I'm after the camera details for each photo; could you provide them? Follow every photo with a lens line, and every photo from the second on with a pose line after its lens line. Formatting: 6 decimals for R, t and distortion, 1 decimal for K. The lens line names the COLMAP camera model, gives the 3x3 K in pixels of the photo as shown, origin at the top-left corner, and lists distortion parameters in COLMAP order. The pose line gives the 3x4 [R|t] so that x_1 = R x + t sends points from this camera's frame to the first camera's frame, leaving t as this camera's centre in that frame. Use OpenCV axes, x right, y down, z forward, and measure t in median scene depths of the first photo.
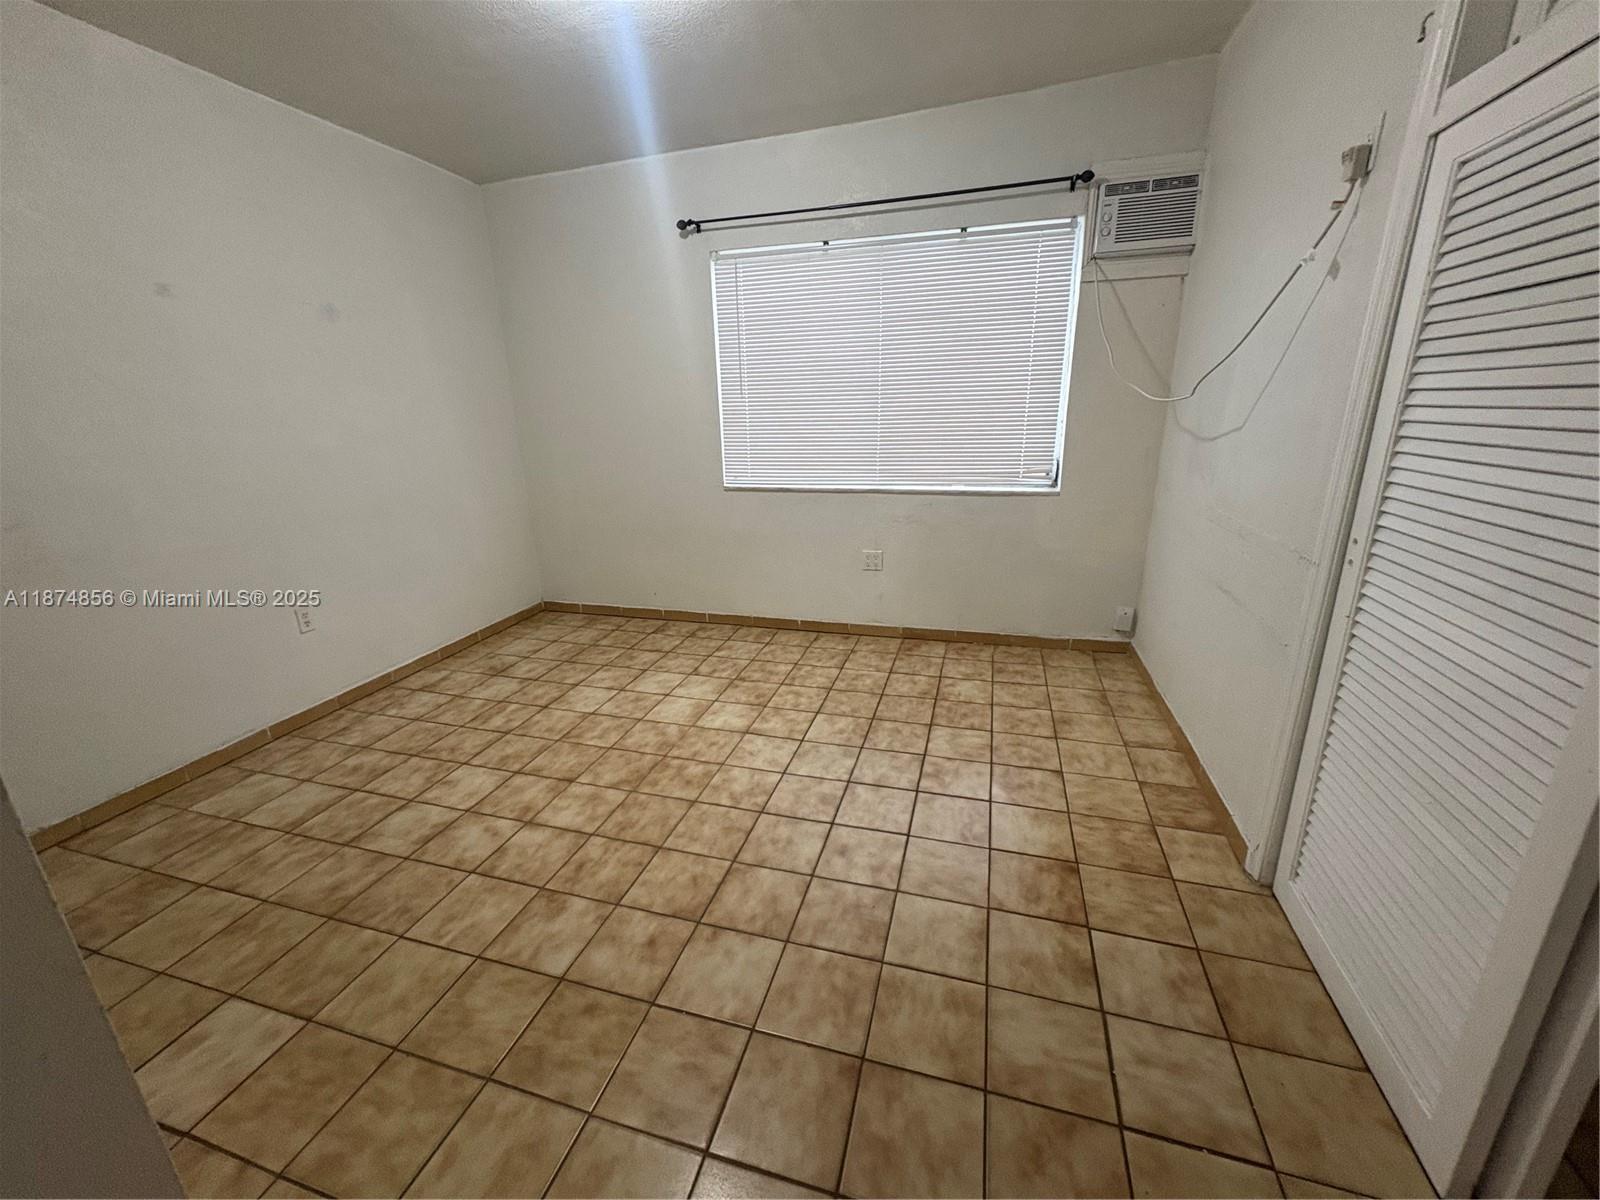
lens RADIAL K [[633.7, 0, 798.6], [0, 633.7, 596.9], [0, 0, 1]] dist [-0.001402, 0.000505]
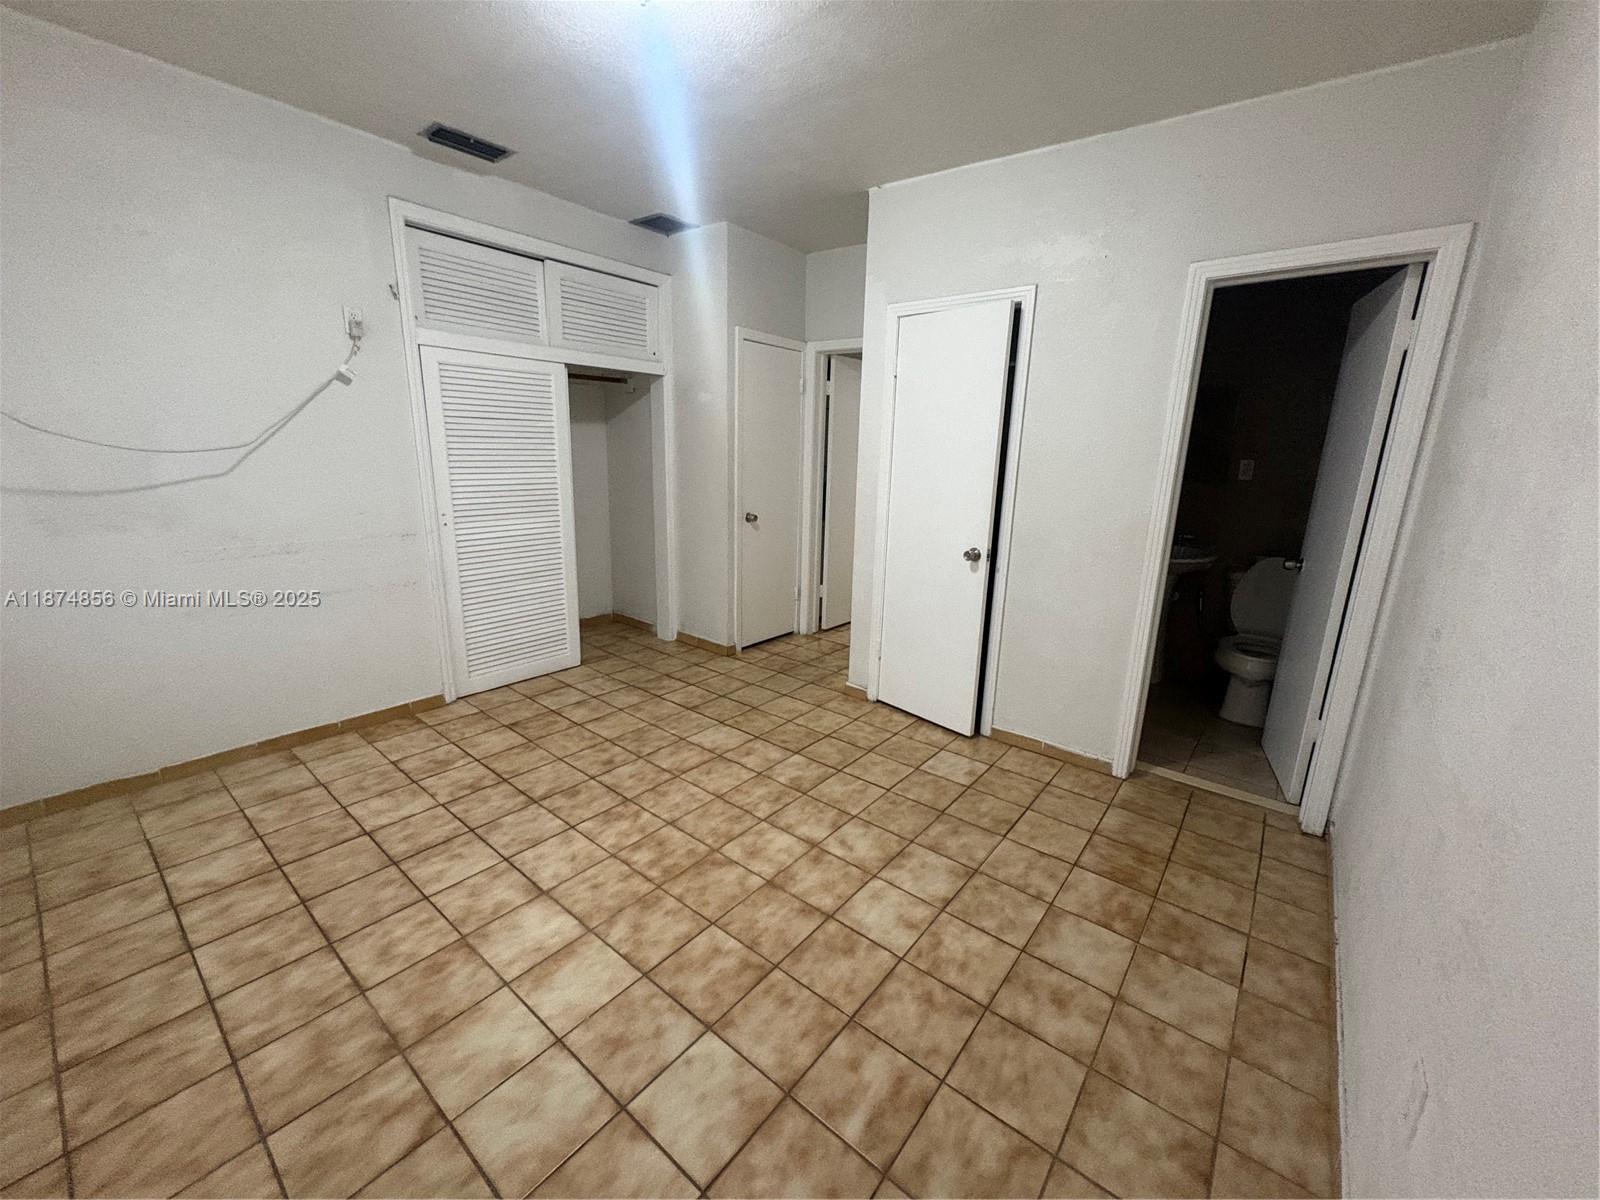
lens RADIAL K [[633.7, 0, 804.8], [0, 633.7, 599.2], [0, 0, 1]] dist [-0.001402, 0.000505]
pose [[-0.925800, -0.090590, 0.366999, -0.613359], [0.105637, 0.870179, 0.481279, -0.413854], [-0.362954, 0.484336, -0.796042, 1.326438]]
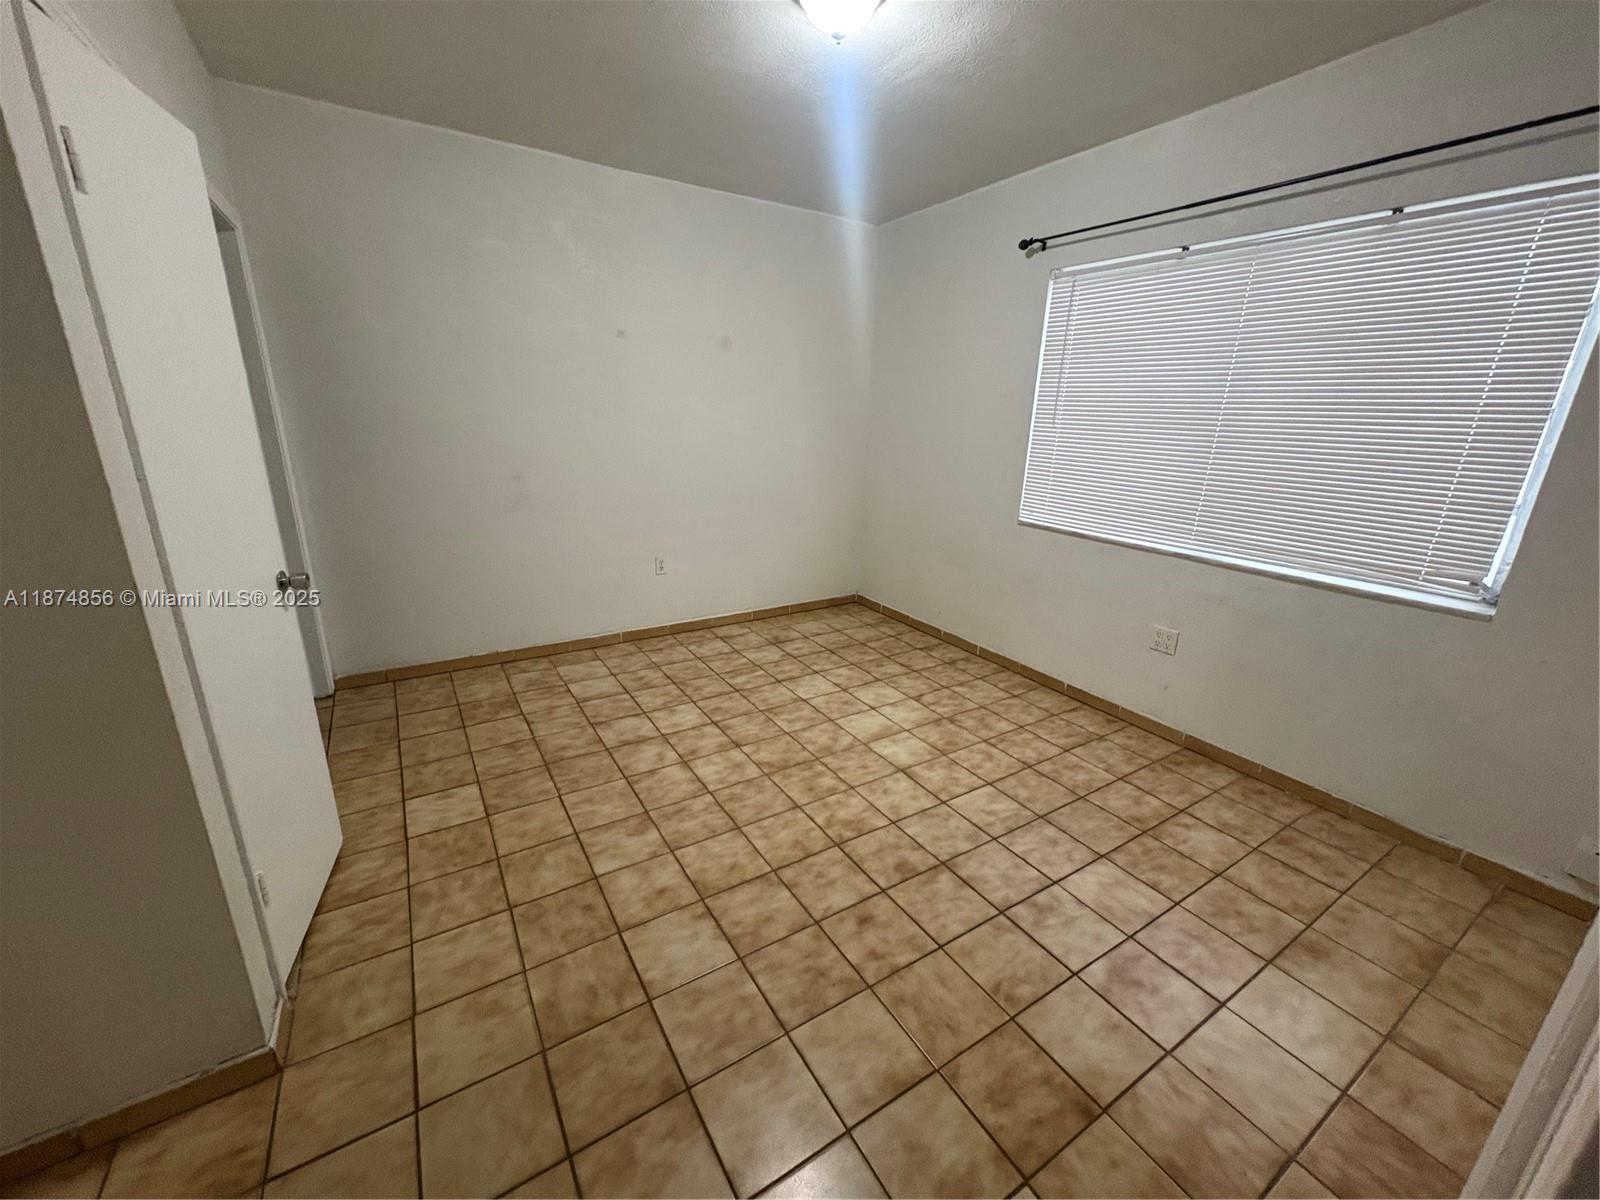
lens RADIAL K [[633.7, 0, 800.9], [0, 633.7, 596.4], [0, 0, 1]] dist [-0.001402, 0.000505]
pose [[0.747581, 0.235997, -0.620829, 0.346982], [-0.240478, 0.967499, 0.078201, -0.085396], [0.619107, 0.090834, 0.780036, 0.119817]]
